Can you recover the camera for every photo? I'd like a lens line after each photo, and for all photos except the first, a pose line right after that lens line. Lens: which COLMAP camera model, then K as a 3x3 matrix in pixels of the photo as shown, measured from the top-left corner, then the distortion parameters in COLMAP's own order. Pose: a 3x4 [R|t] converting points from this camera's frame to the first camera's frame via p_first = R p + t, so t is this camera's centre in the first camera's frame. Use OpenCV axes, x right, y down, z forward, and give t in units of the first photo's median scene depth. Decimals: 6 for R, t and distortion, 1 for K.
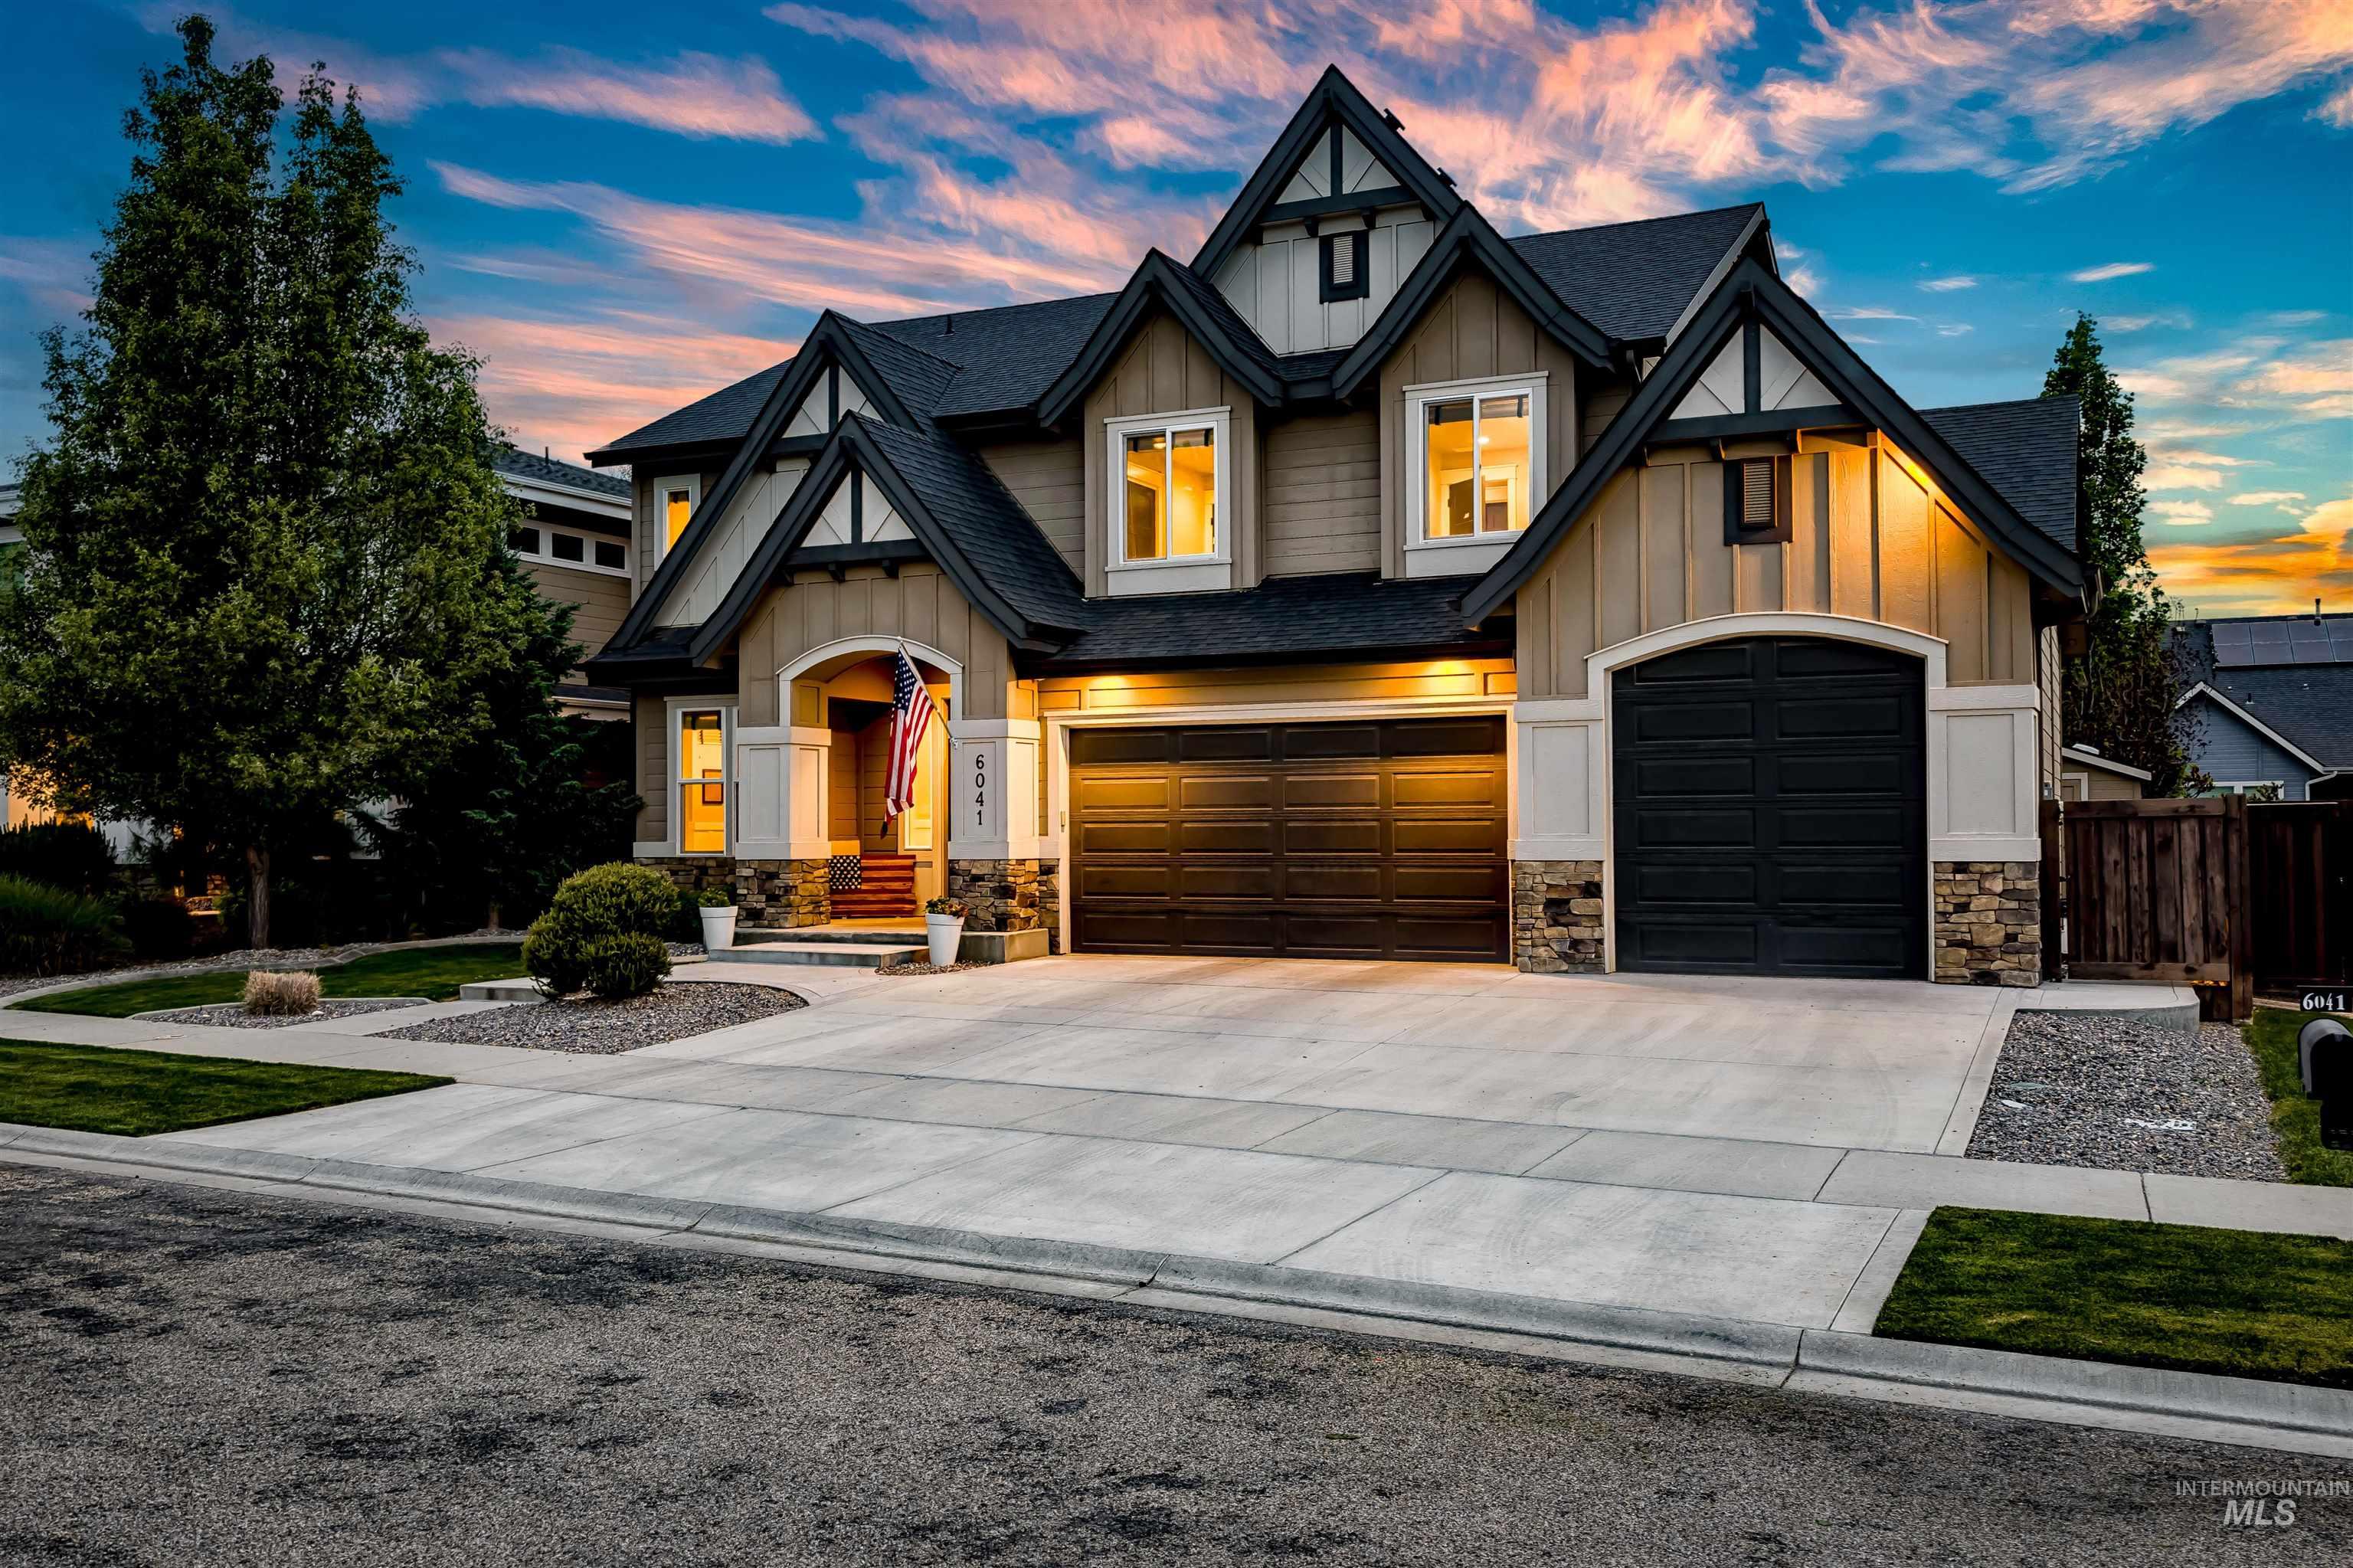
lens RADIAL K [[1963.3, 0, 1166.8], [0, 1963.3, 788.7], [0, 0, 1]] dist [-0.031018, -0.008207]
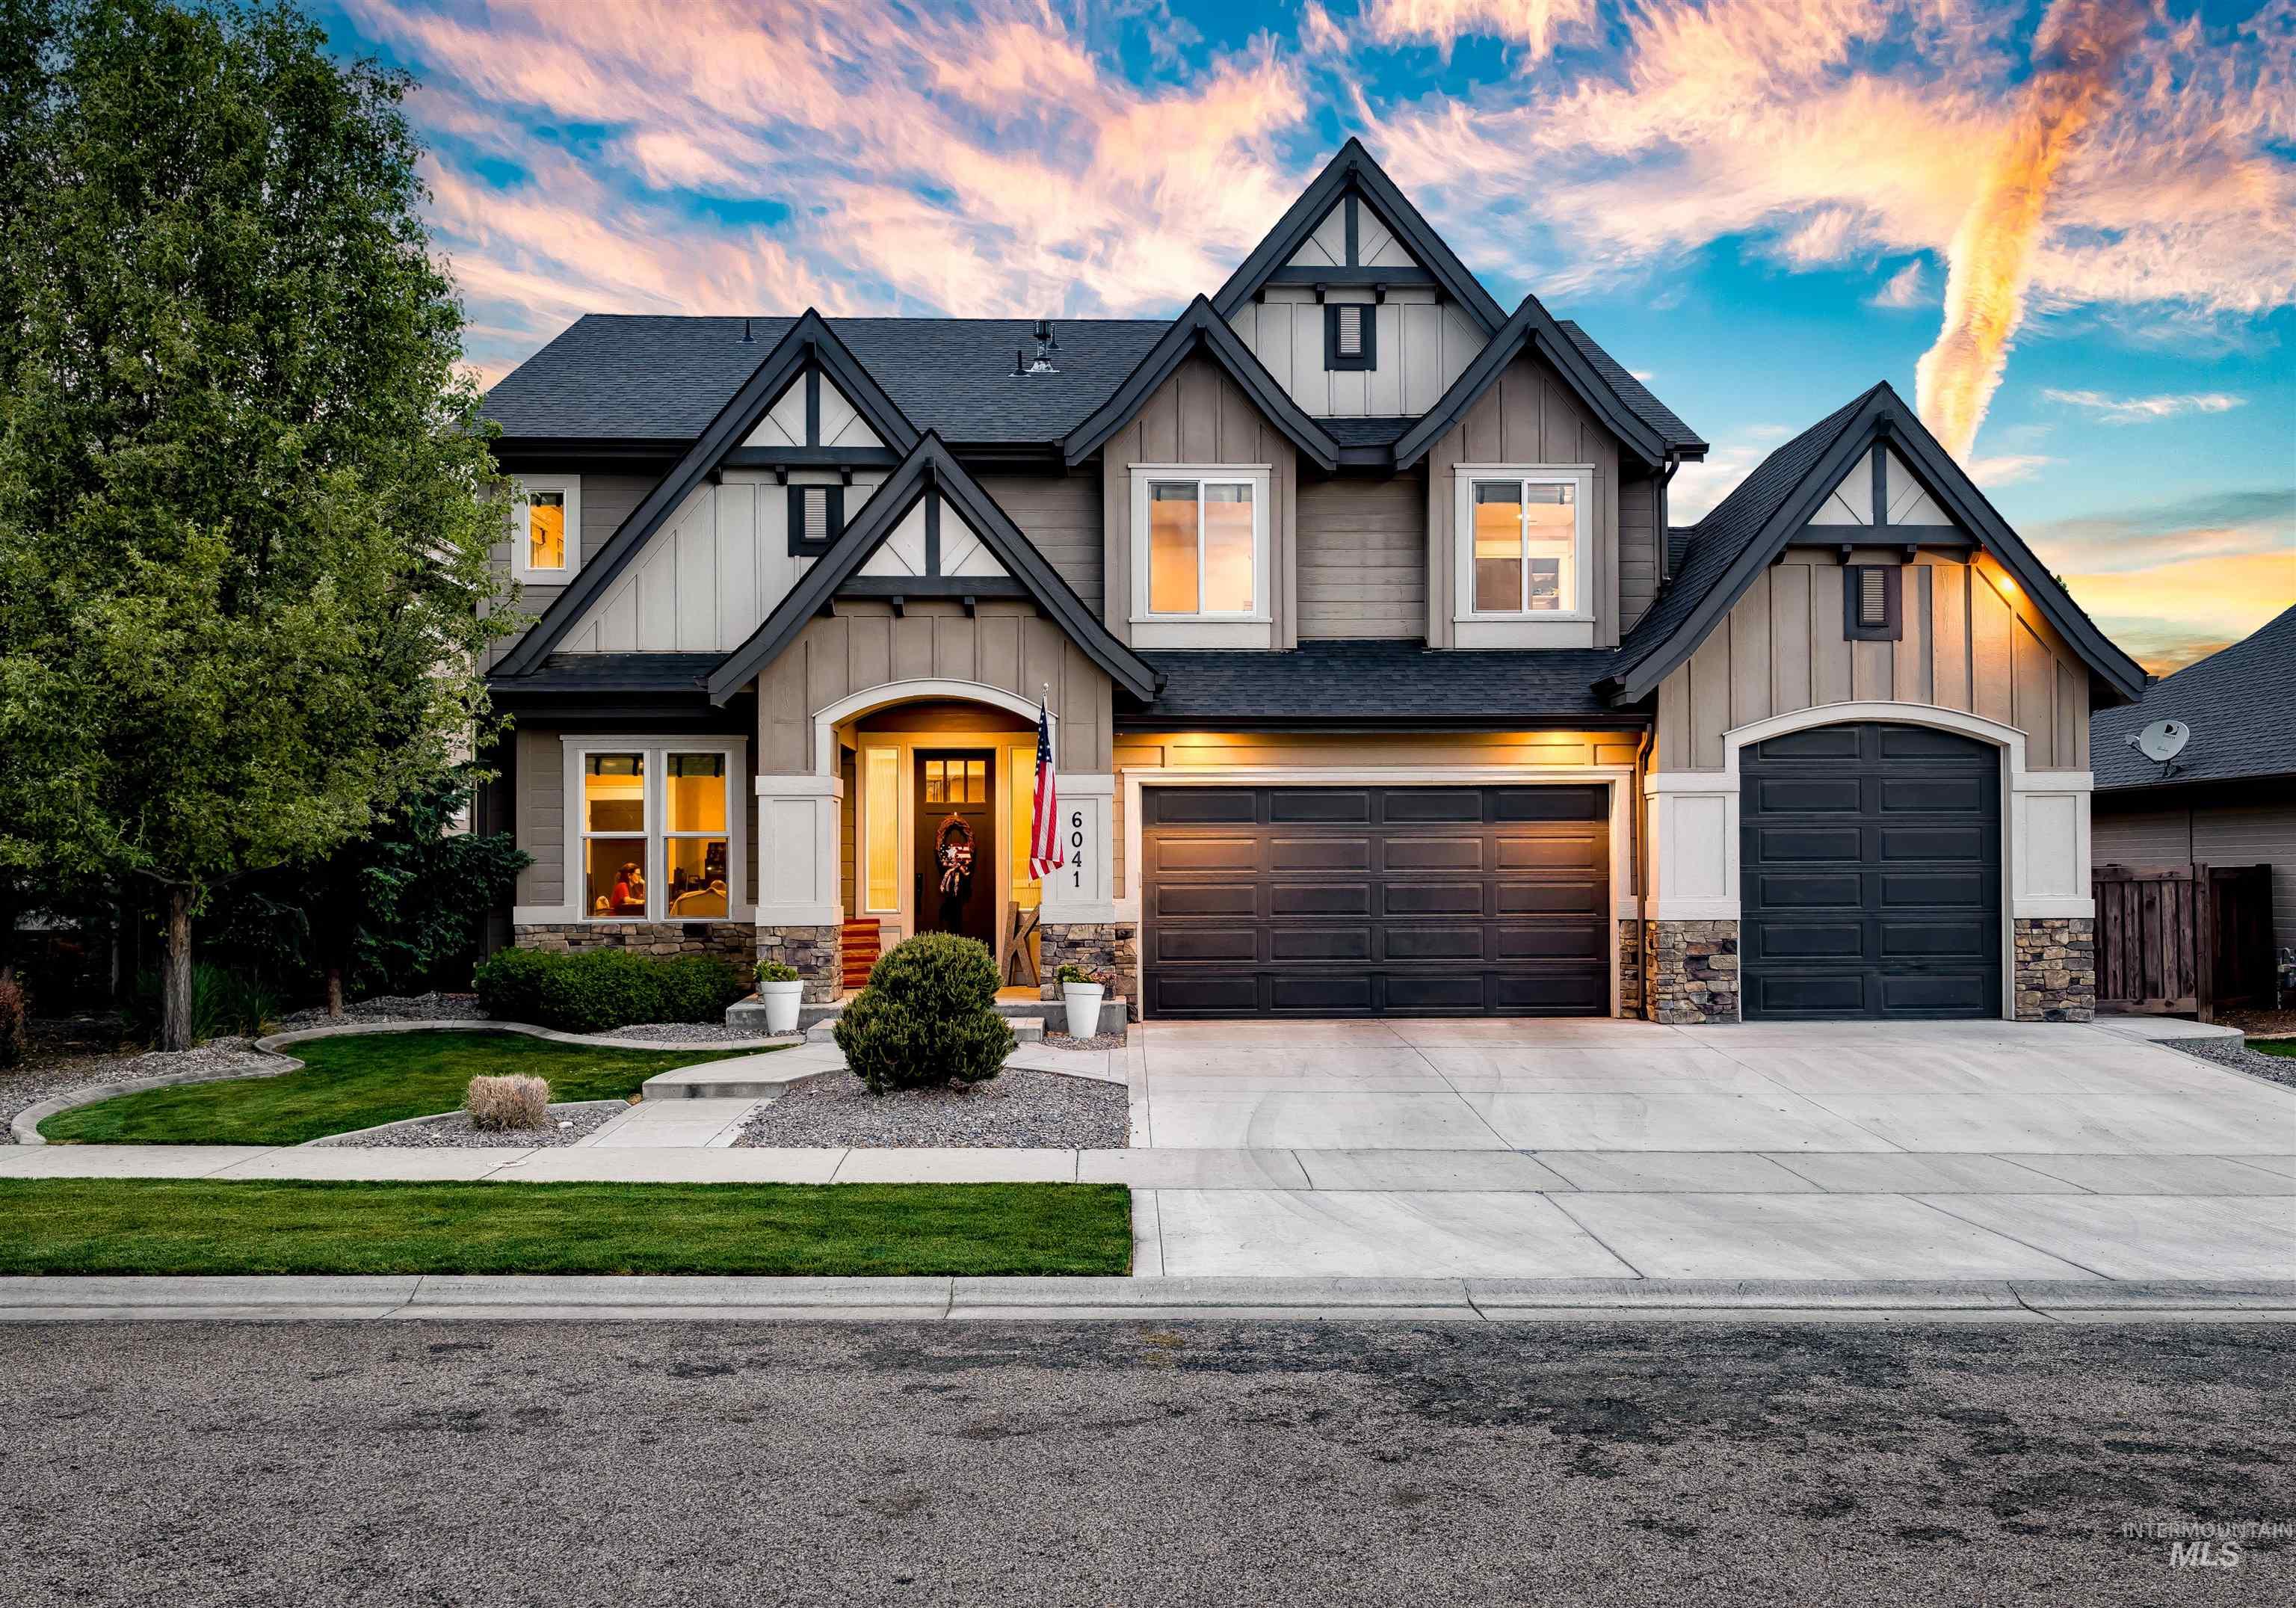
lens RADIAL K [[1950.7, 0, 1148.0], [0, 1950.7, 853.1], [0, 0, 1]] dist [-0.041252, 0.003623]
pose [[0.891929, 0.006503, 0.452129, -0.500915], [-0.009410, 0.999947, 0.004179, -0.001948], [-0.452078, -0.007982, 0.891943, 0.158703]]
